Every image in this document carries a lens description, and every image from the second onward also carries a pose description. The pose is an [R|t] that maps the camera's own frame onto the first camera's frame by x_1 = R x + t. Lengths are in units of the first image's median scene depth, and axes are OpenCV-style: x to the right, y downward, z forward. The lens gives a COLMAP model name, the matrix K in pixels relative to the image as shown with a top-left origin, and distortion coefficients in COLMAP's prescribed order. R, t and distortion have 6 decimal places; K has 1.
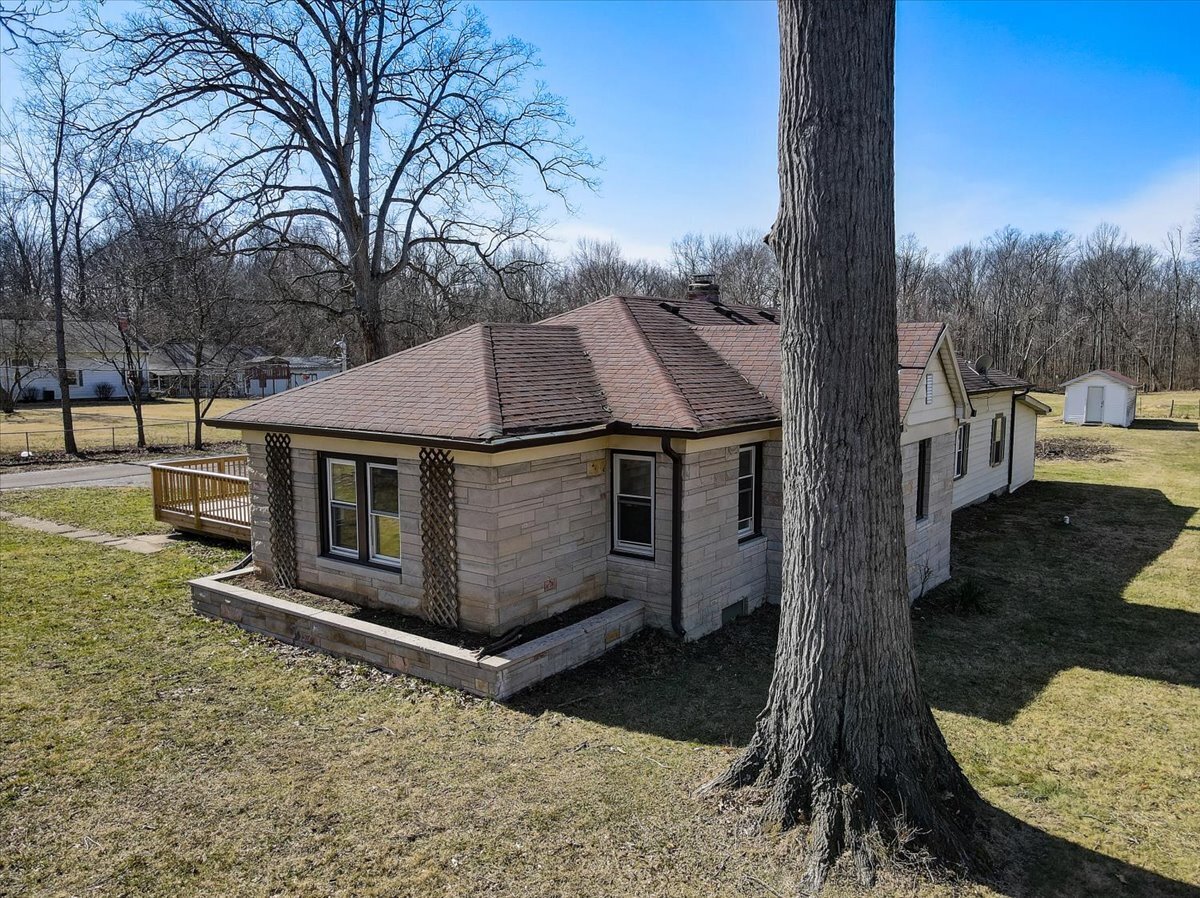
lens RADIAL K [[889.5, 0, 605.6], [0, 889.5, 458.5], [0, 0, 1]] dist [0.015558, 0.005334]
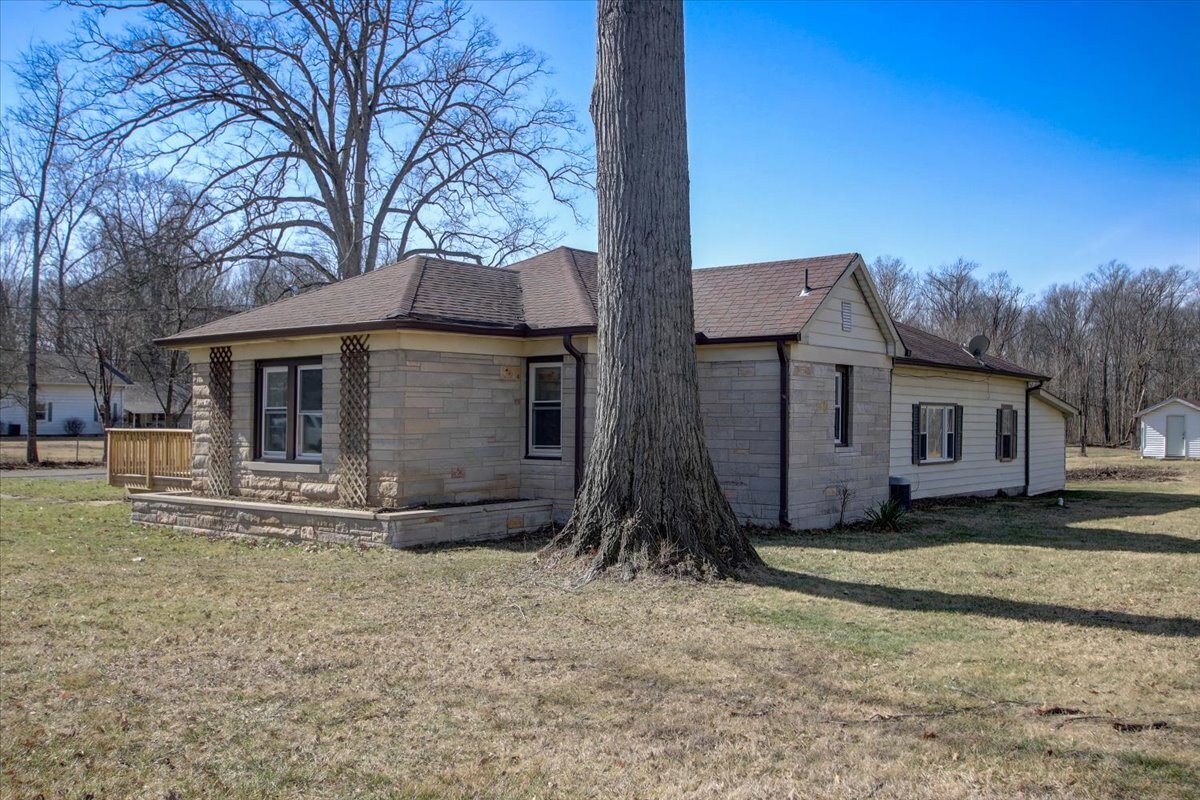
lens RADIAL K [[1065.0, 0, 600.0], [0, 1065.0, 400.0], [0, 0, 1]] dist [0.016488, 0.005940]
pose [[0.998431, 0.007701, -0.055465, 0.046370], [-0.015290, 0.990353, -0.137725, 0.059797], [0.053869, 0.138357, 0.988916, -0.068561]]
